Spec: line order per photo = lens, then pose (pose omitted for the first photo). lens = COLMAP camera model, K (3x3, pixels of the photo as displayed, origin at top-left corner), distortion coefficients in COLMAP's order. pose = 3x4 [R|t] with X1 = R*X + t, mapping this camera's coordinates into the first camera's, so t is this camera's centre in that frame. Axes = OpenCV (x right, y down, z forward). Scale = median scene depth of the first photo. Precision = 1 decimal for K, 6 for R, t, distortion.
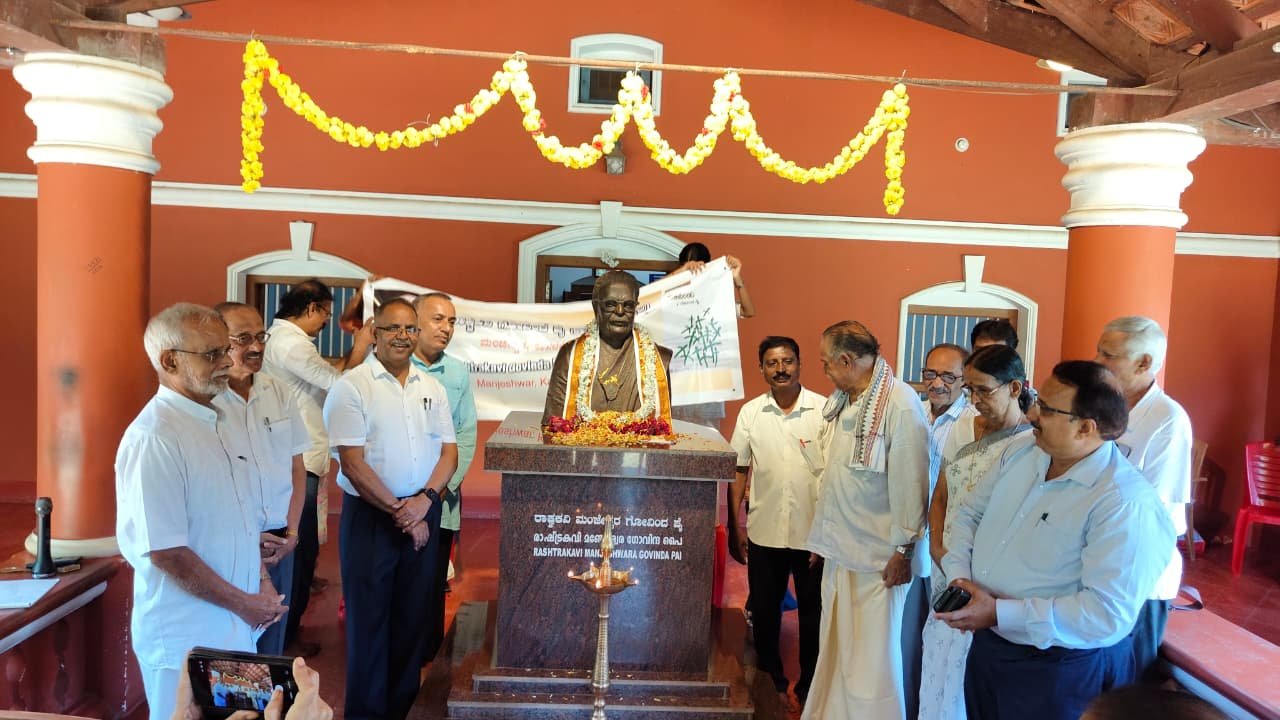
lens RADIAL K [[894.5, 0, 638.2], [0, 894.5, 349.6], [0, 0, 1]] dist [0.024001, -0.017968]
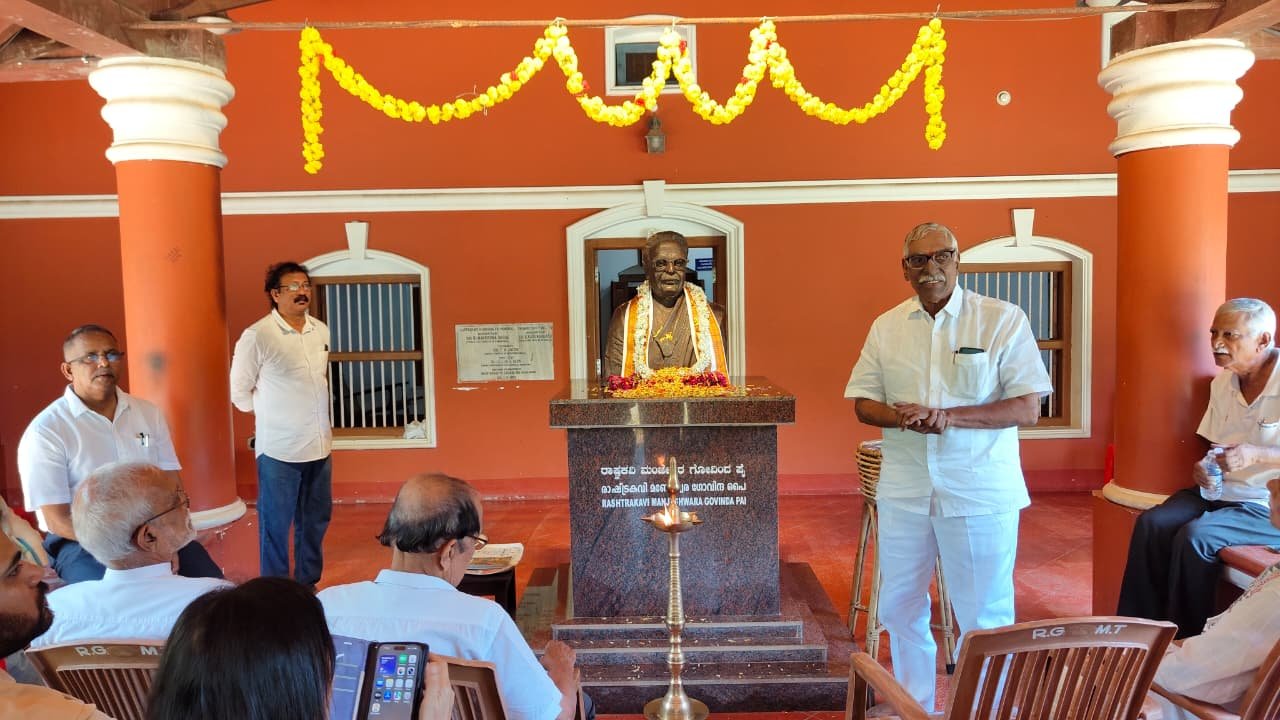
lens RADIAL K [[894.5, 0, 636.9], [0, 894.5, 358.5], [0, 0, 1]] dist [0.024001, -0.017968]
pose [[0.996500, -0.061366, -0.056770, -0.007859], [0.061777, 0.998075, 0.005514, 0.054835], [0.056322, -0.009002, 0.998372, -0.028045]]
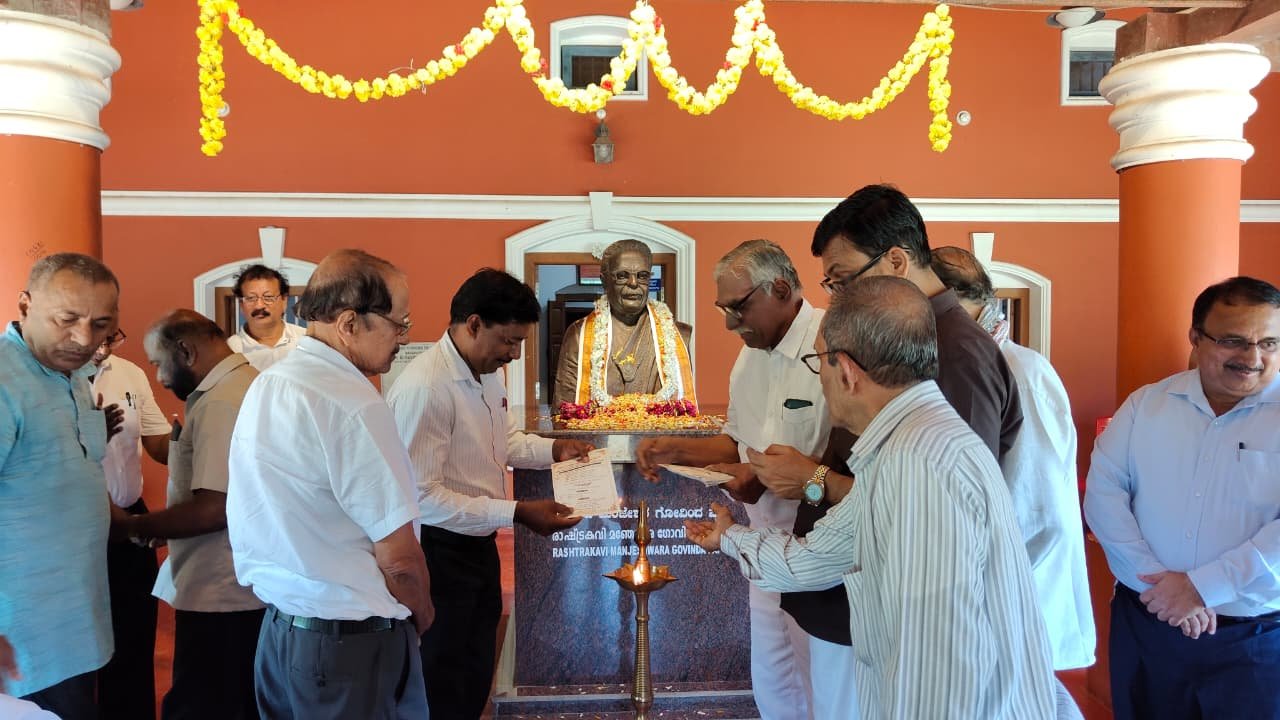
lens RADIAL K [[894.5, 0, 636.0], [0, 894.5, 359.1], [0, 0, 1]] dist [0.024001, -0.017968]
pose [[0.998565, -0.047635, 0.024483, -0.047513], [0.048019, 0.998729, -0.015346, 0.051771], [-0.023721, 0.016500, 0.999582, 0.110161]]
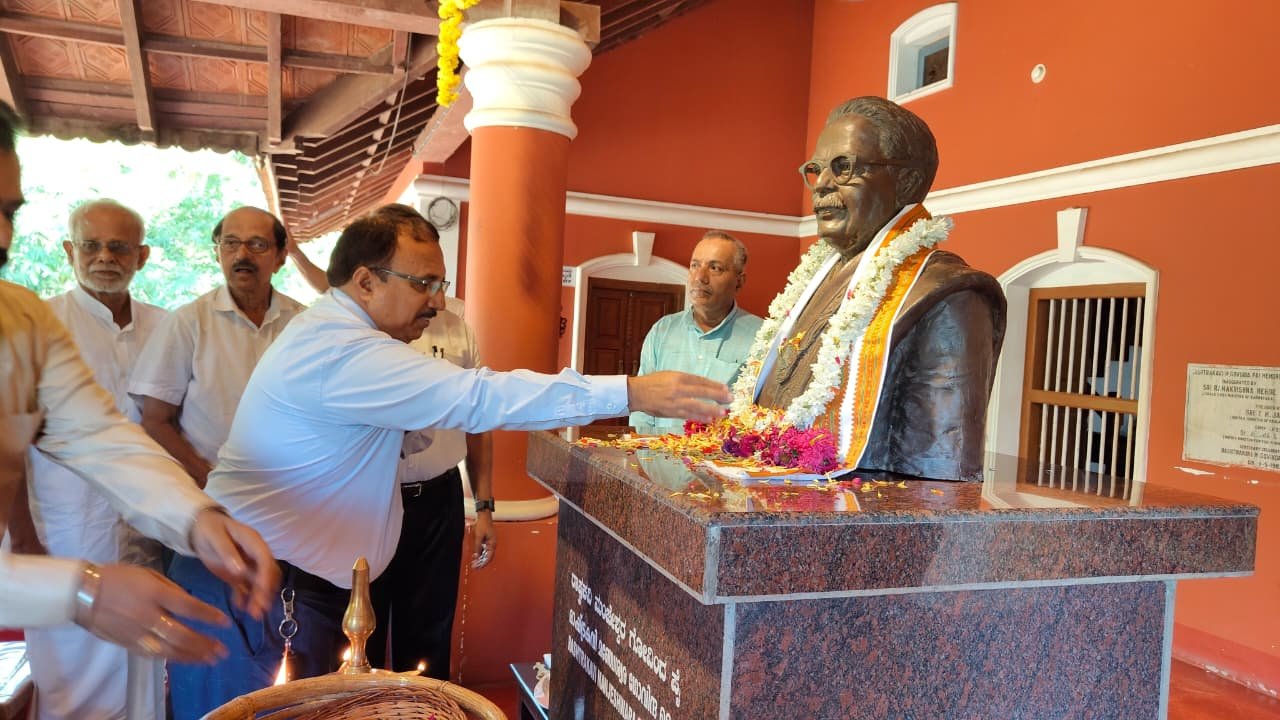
lens RADIAL K [[894.5, 0, 630.1], [0, 894.5, 358.3], [0, 0, 1]] dist [0.024001, -0.017968]
pose [[0.305543, -0.003200, -0.952173, 0.404719], [-0.095076, 0.994894, -0.033852, 0.071957], [0.947419, 0.100872, 0.303679, 0.856807]]
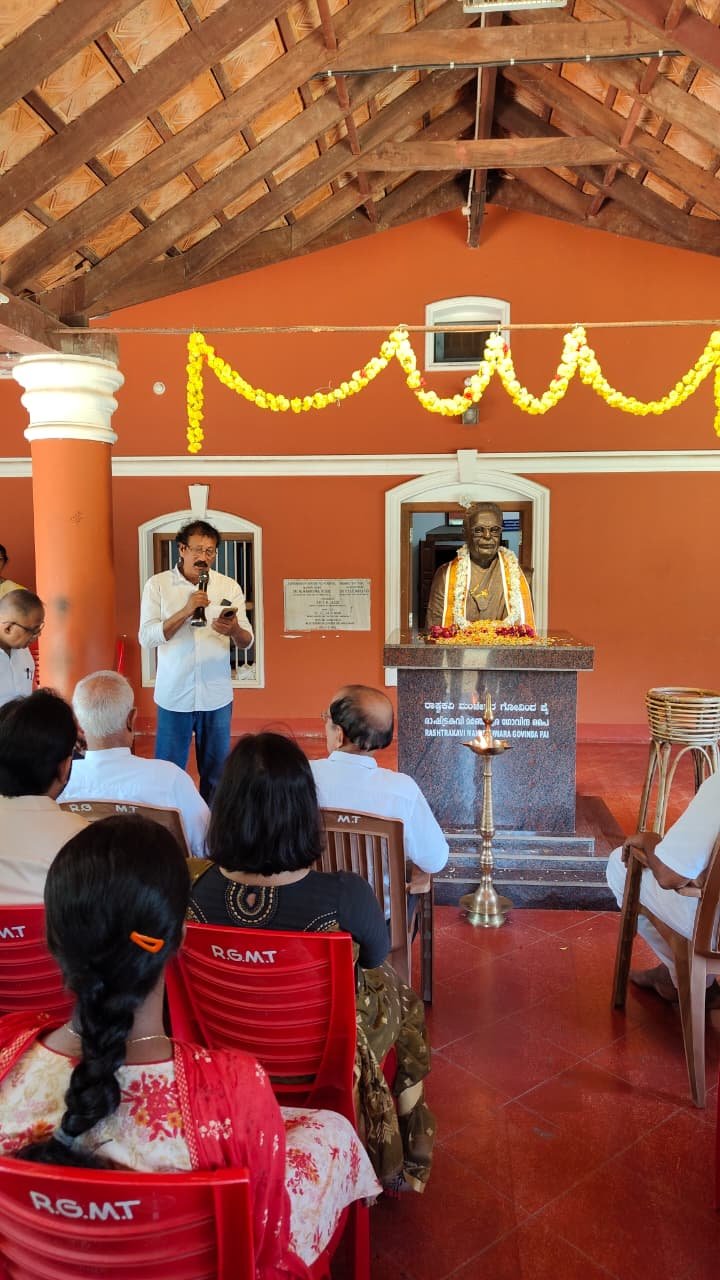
lens RADIAL K [[894.5, 0, 366.5], [0, 894.5, 636.0], [0, 0, 1]] dist [0.024001, -0.017968]
pose [[0.990750, -0.035064, -0.131095, -0.031298], [0.038767, 0.998915, 0.025800, 0.057571], [0.130048, -0.030643, 0.991034, -0.222289]]
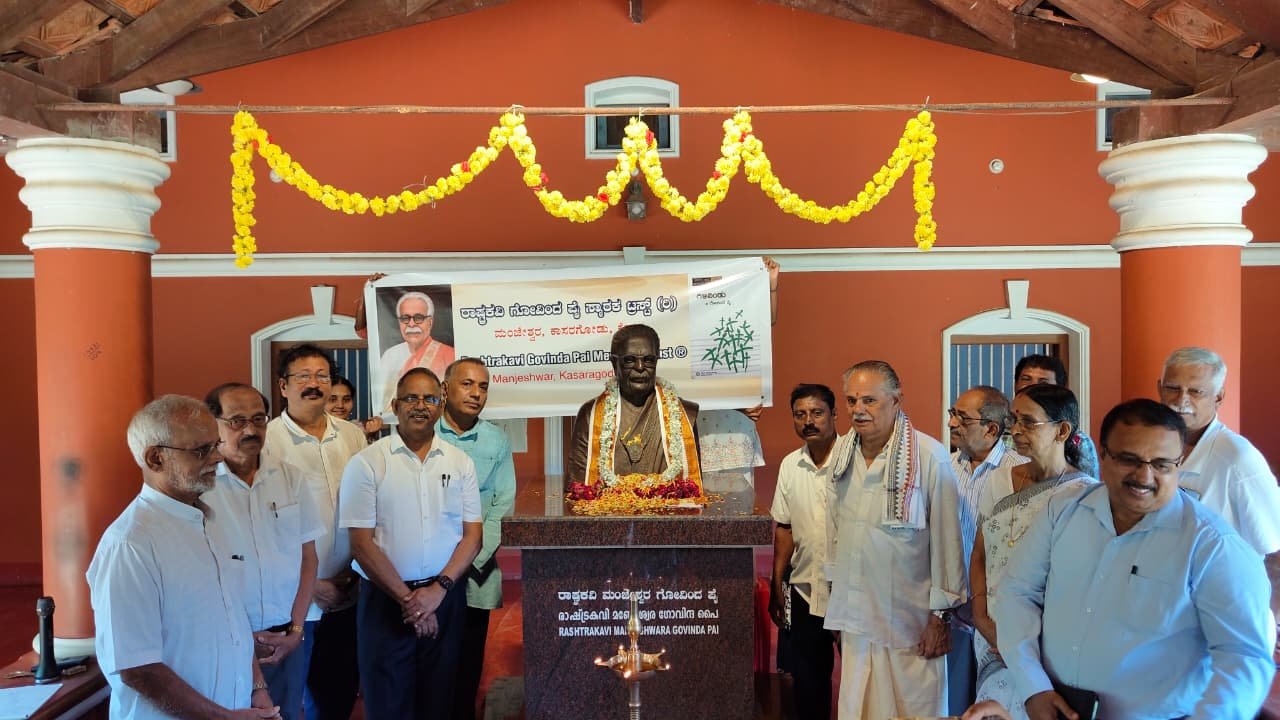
lens RADIAL K [[894.5, 0, 638.3], [0, 894.5, 354.9], [0, 0, 1]] dist [0.024001, -0.017968]
pose [[0.997500, -0.053943, -0.045642, 0.023649], [0.052335, 0.997991, -0.035706, -0.024640], [0.047476, 0.033229, 0.998320, 0.062123]]
